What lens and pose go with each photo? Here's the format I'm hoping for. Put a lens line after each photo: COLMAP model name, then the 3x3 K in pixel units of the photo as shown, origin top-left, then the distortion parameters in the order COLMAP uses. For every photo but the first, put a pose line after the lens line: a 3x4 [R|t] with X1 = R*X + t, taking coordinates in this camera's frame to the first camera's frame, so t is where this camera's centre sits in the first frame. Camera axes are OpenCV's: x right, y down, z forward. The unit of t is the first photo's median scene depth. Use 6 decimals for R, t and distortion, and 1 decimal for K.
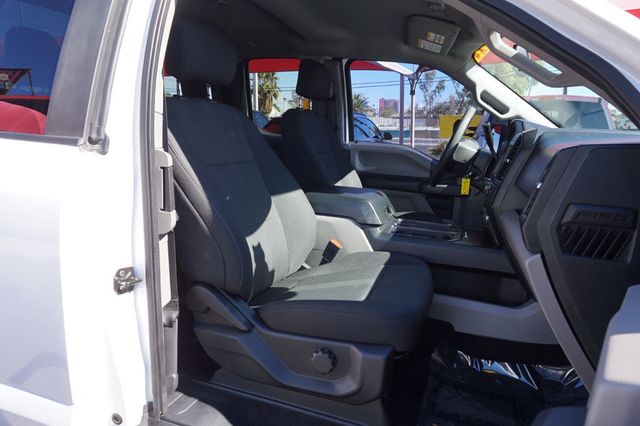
lens RADIAL K [[438.4, 0, 320.0], [0, 438.4, 213.0], [0, 0, 1]] dist [-0.057286, 0.058181]
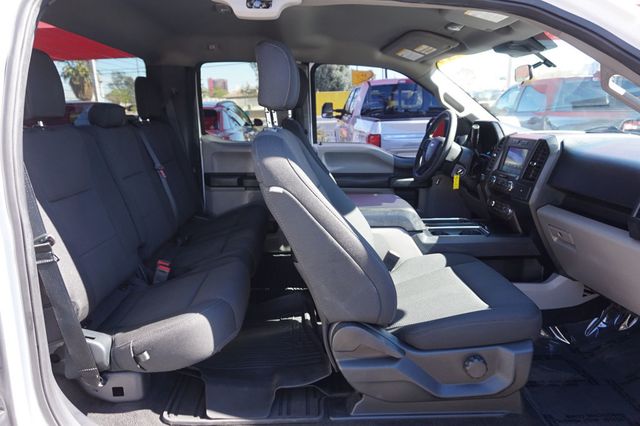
lens RADIAL K [[438.4, 0, 320.0], [0, 438.4, 213.0], [0, 0, 1]] dist [-0.057286, 0.058181]
pose [[0.924532, -0.131546, 0.357682, -0.483283], [0.114364, 0.991049, 0.068873, -0.117897], [-0.363541, -0.022769, 0.931300, 0.083972]]
